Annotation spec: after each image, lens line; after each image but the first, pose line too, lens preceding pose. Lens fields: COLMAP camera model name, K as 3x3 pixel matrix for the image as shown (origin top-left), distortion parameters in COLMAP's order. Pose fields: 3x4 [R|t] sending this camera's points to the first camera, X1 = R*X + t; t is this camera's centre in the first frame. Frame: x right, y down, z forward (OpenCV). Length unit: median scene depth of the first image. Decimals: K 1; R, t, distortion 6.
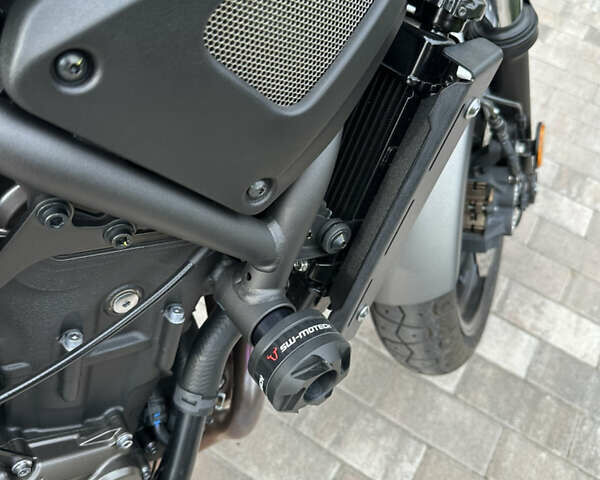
lens RADIAL K [[555.1, 0, 300.0], [0, 555.1, 240.0], [0, 0, 1]] dist [0.113999, -0.234723]
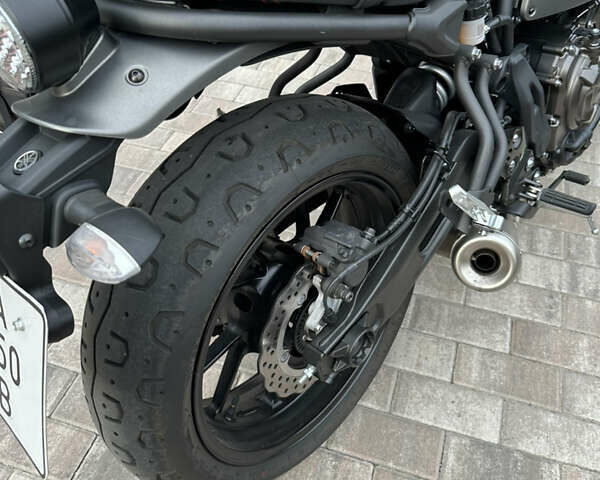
lens RADIAL K [[555.1, 0, 300.0], [0, 555.1, 240.0], [0, 0, 1]] dist [0.113999, -0.234723]
pose [[0.966002, -0.241506, 0.092272, -1.045698], [0.250402, 0.962807, -0.101495, 0.557318], [-0.064328, 0.121150, 0.990548, -0.652602]]
